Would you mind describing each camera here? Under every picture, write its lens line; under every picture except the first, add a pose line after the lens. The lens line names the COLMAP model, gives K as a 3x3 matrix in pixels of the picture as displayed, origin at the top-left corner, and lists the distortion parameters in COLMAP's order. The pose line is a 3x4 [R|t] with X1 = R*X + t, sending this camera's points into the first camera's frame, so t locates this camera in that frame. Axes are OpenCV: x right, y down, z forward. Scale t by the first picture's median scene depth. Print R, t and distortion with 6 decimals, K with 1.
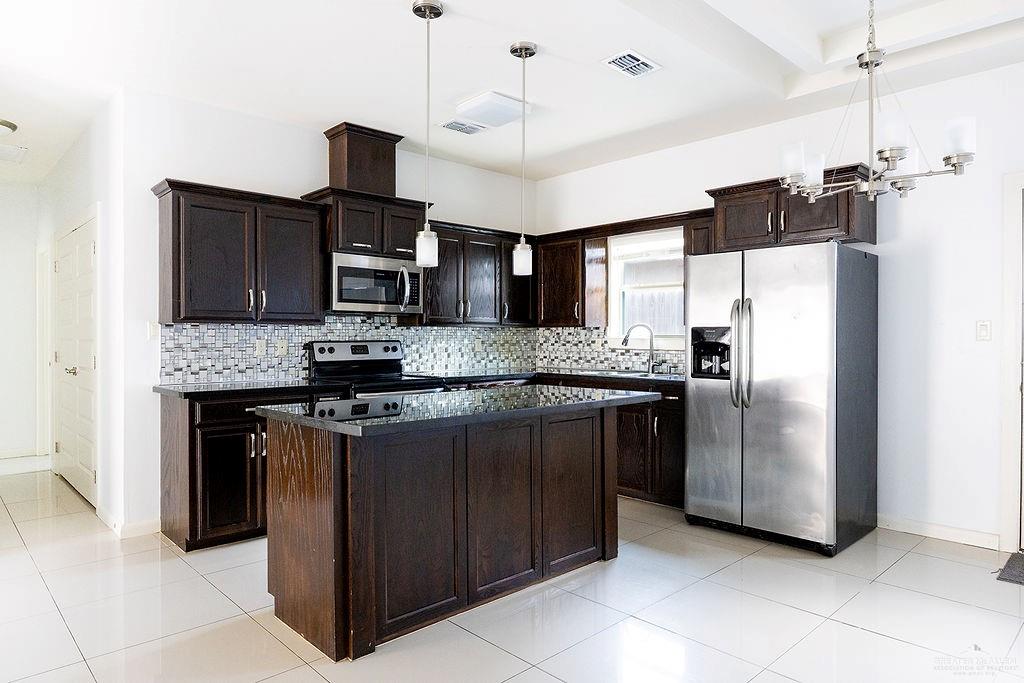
lens RADIAL K [[647.2, 0, 512.0], [0, 647.2, 341.5], [0, 0, 1]] dist [0.004582, 0.000009]
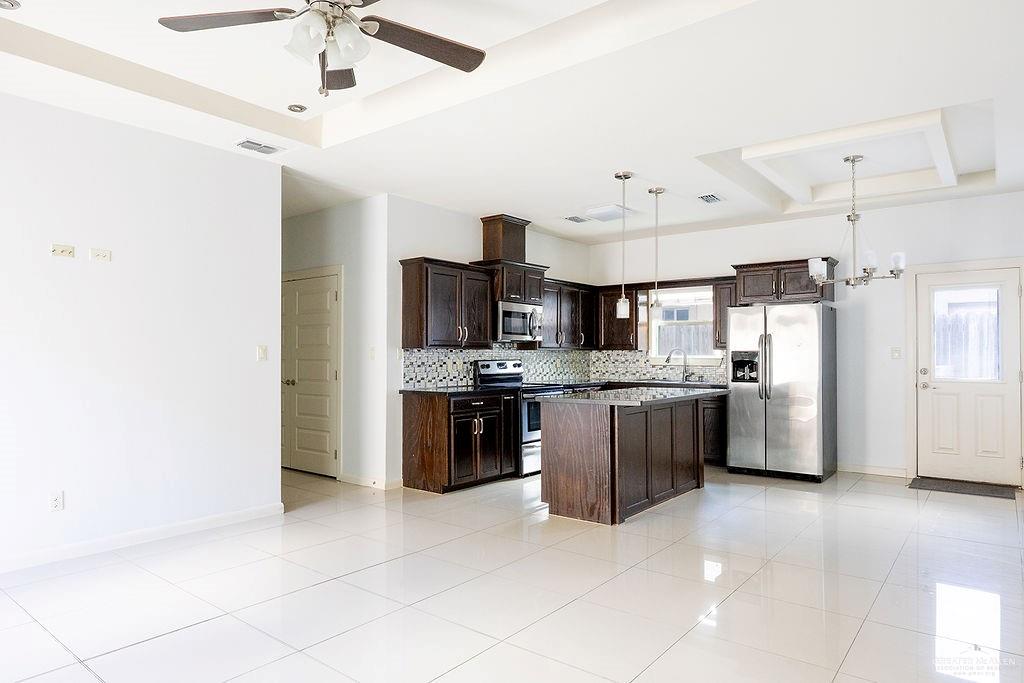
lens RADIAL K [[628.4, 0, 512.0], [0, 628.4, 341.5], [0, 0, 1]] dist [-0.003034, -0.000283]
pose [[0.989671, 0.002207, 0.143338, -0.452399], [0.002344, 0.999499, -0.031573, 0.002348], [-0.143335, 0.031583, 0.989170, -0.444962]]
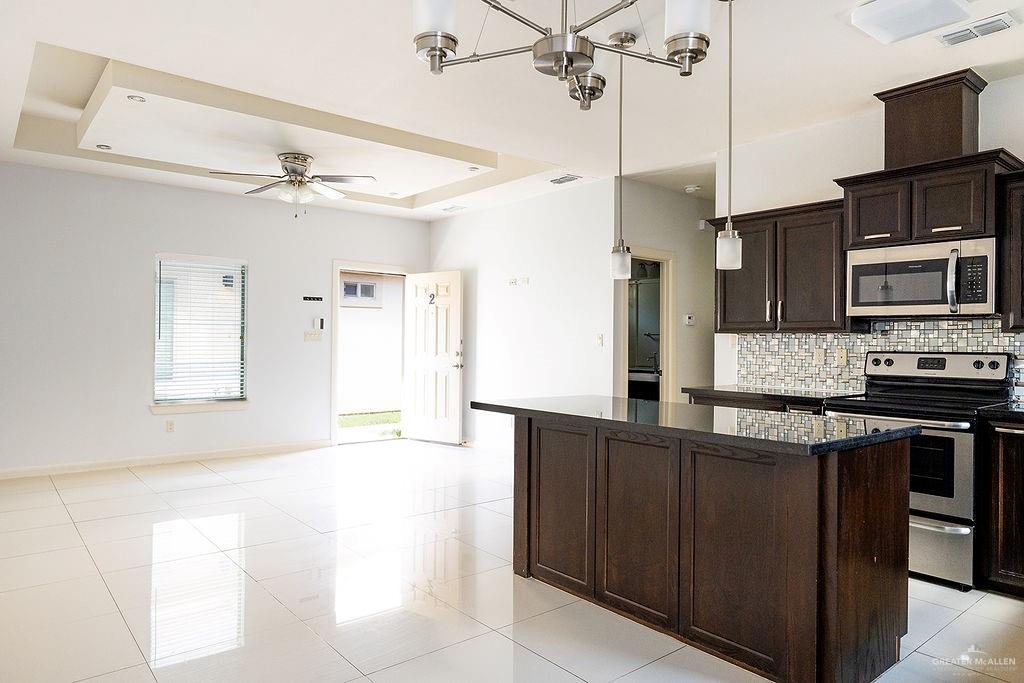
lens RADIAL K [[647.2, 0, 512.0], [0, 647.2, 341.5], [0, 0, 1]] dist [0.004582, 0.000009]
pose [[-0.069775, -0.002898, -0.997559, 0.633572], [-0.016268, 0.999866, -0.001767, -0.004712], [0.997430, 0.016105, -0.069813, 0.597141]]
